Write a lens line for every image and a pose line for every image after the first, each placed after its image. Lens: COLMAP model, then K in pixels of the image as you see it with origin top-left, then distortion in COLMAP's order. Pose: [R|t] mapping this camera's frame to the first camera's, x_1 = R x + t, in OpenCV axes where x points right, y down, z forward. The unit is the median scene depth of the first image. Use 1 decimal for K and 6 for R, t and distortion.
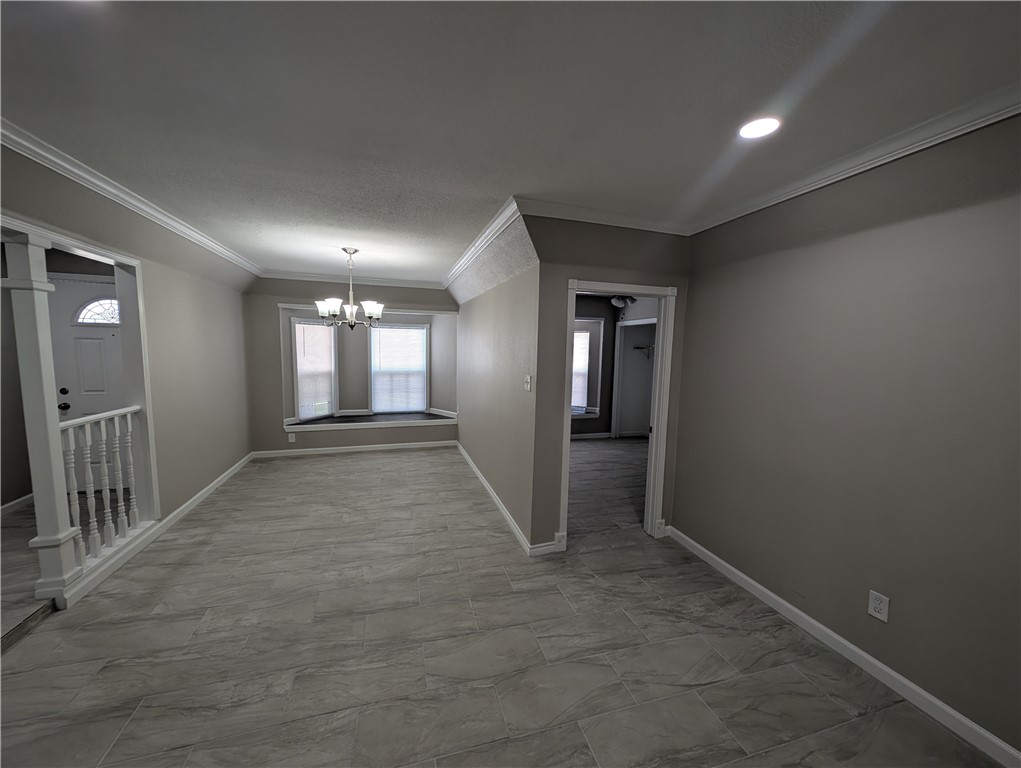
lens RADIAL K [[384.6, 0, 509.2], [0, 384.6, 383.2], [0, 0, 1]] dist [0.008004, -0.003985]
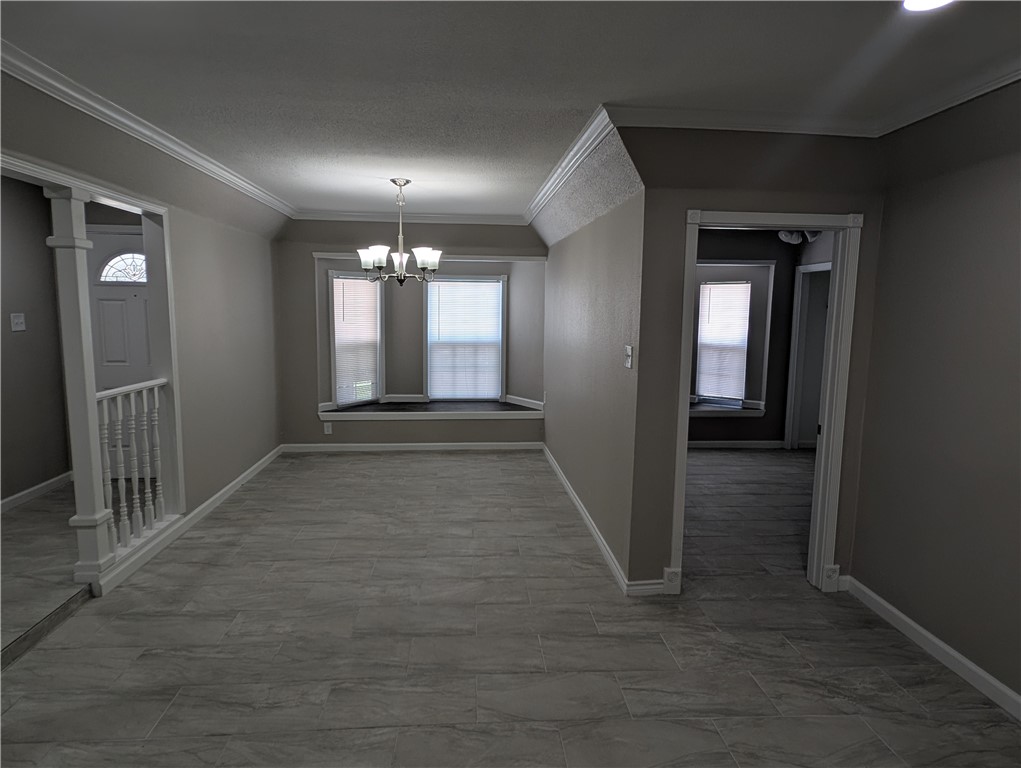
lens RADIAL K [[594.6, 0, 512.6], [0, 594.6, 372.7], [0, 0, 1]] dist [0.022793, -0.015420]
pose [[0.977922, 0.016351, -0.208332, 0.066341], [-0.013334, 0.999785, 0.015880, 0.014239], [0.208547, -0.012752, 0.977929, -0.130601]]
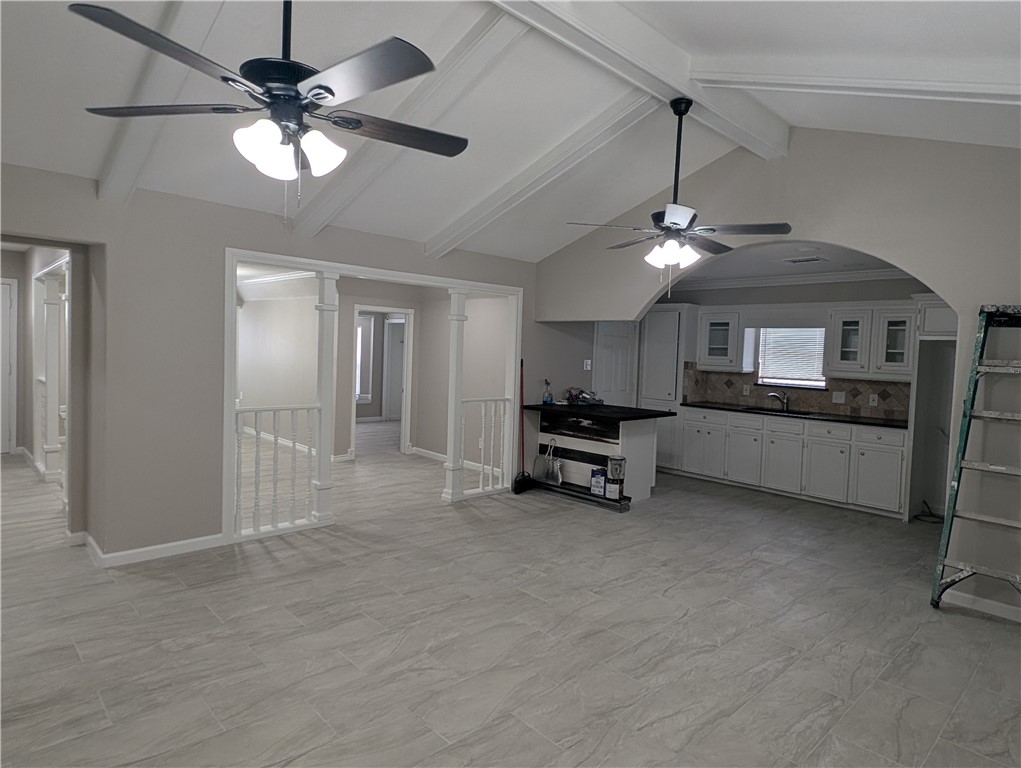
lens RADIAL K [[594.6, 0, 512.6], [0, 594.6, 372.7], [0, 0, 1]] dist [0.022793, -0.015420]
pose [[0.891882, -0.008430, 0.452189, -0.414825], [0.025283, 0.999192, -0.031240, 0.145547], [-0.451560, 0.039295, 0.891375, -1.671614]]
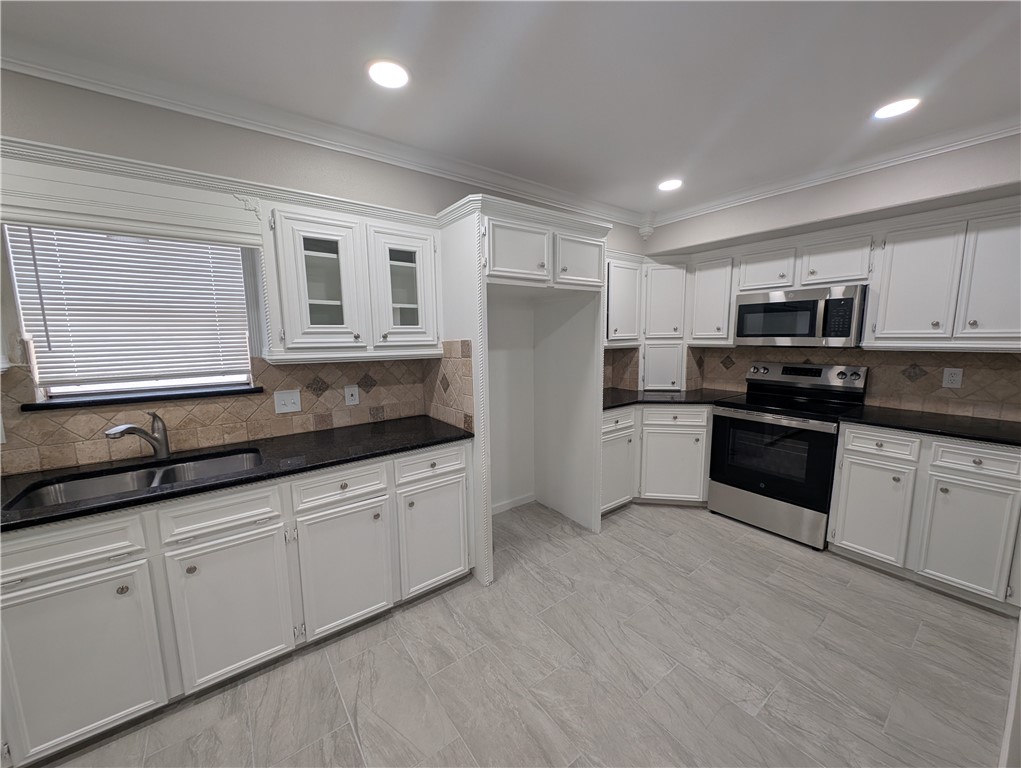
lens RADIAL K [[385.7, 0, 512.1], [0, 385.7, 384.6], [0, 0, 1]] dist [0.017896, -0.009656]
pose [[-0.340184, -0.143838, 0.929293, 0.822127], [0.088352, 0.978972, 0.183870, 0.074557], [-0.936199, 0.144654, -0.320322, -0.437592]]
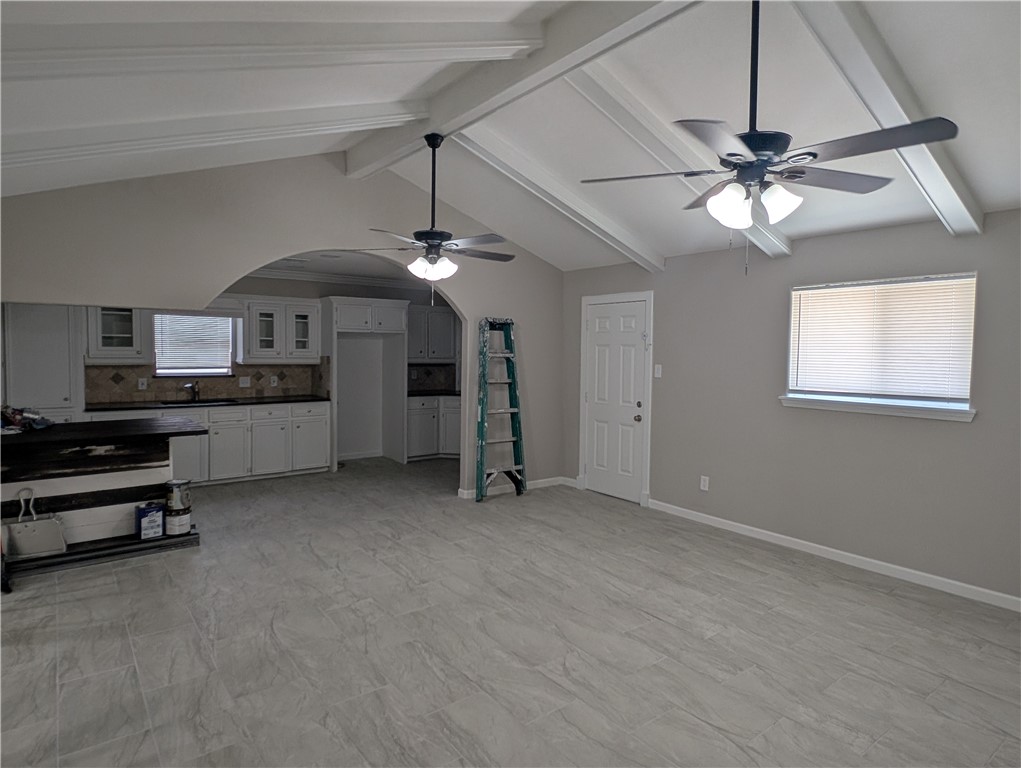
lens RADIAL K [[594.6, 0, 512.6], [0, 594.6, 372.7], [0, 0, 1]] dist [0.022793, -0.015420]
pose [[-0.352042, -0.068355, 0.933485, -0.942873], [0.061670, 0.993469, 0.096005, 0.001386], [-0.933950, 0.091366, -0.345528, -0.453153]]
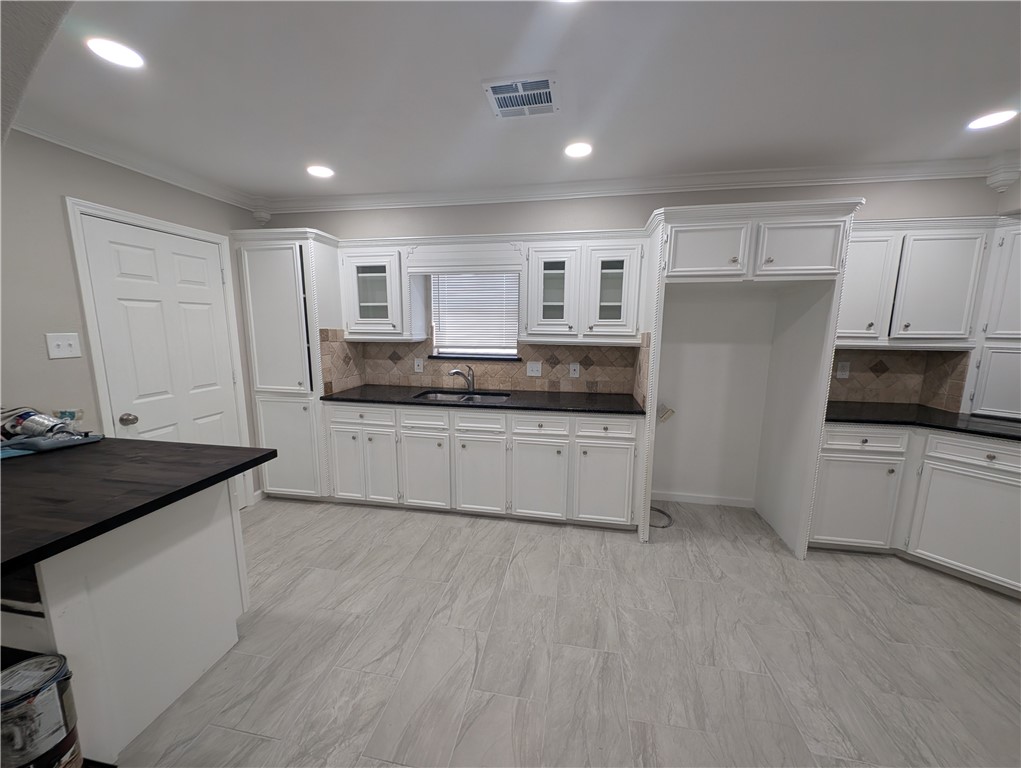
lens RADIAL K [[384.6, 0, 509.2], [0, 384.6, 383.2], [0, 0, 1]] dist [0.008004, -0.003985]
pose [[0.459195, -0.153981, 0.874889, 0.639420], [0.085408, 0.987953, 0.129053, 0.093117], [-0.884220, 0.015462, 0.466814, -0.712017]]
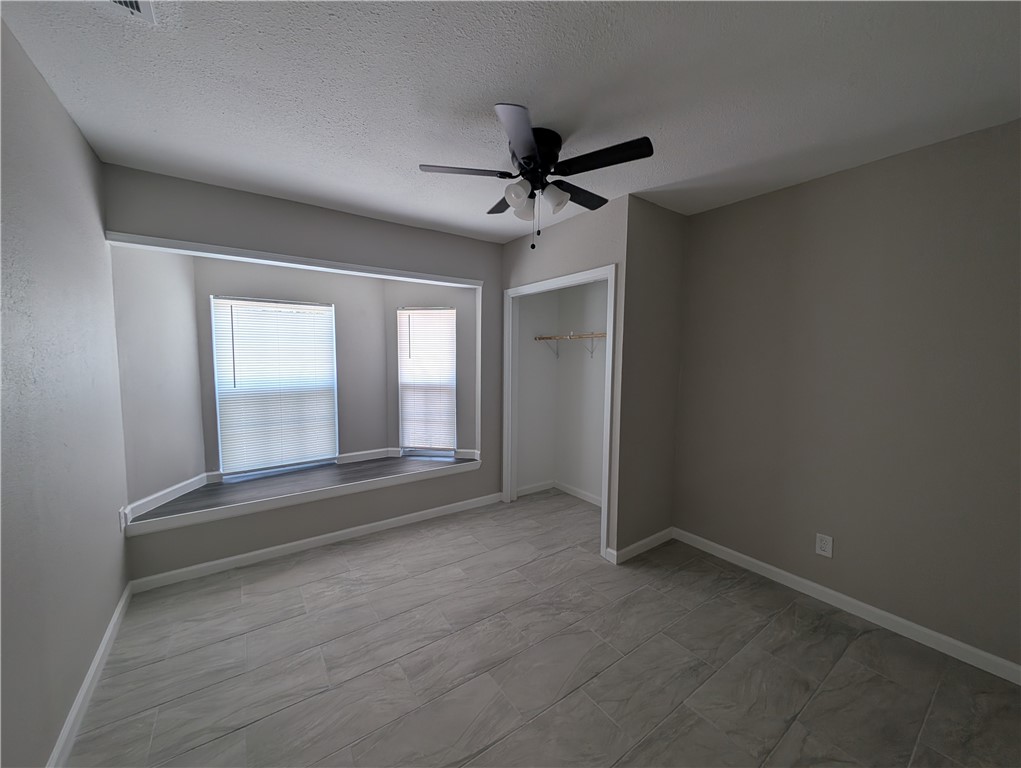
lens RADIAL K [[385.7, 0, 512.1], [0, 385.7, 384.6], [0, 0, 1]] dist [0.017896, -0.009656]
pose [[0.946441, -0.038172, 0.320613, 0.241729], [0.041503, 0.999132, -0.003560, -0.052027], [-0.320199, 0.016676, 0.947204, 1.068190]]
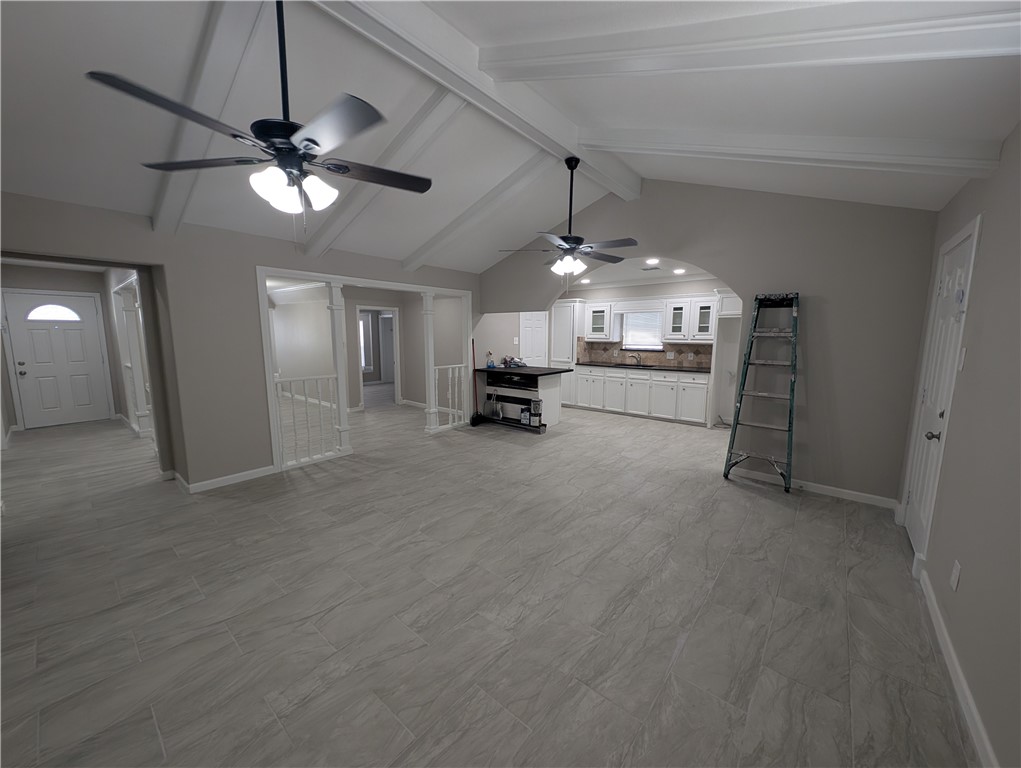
lens RADIAL K [[384.6, 0, 509.2], [0, 384.6, 383.2], [0, 0, 1]] dist [0.008004, -0.003985]
pose [[0.837190, -0.092179, 0.539088, -0.404650], [0.066730, 0.995546, 0.066598, 0.145688], [-0.542826, -0.019782, 0.839612, -1.654366]]
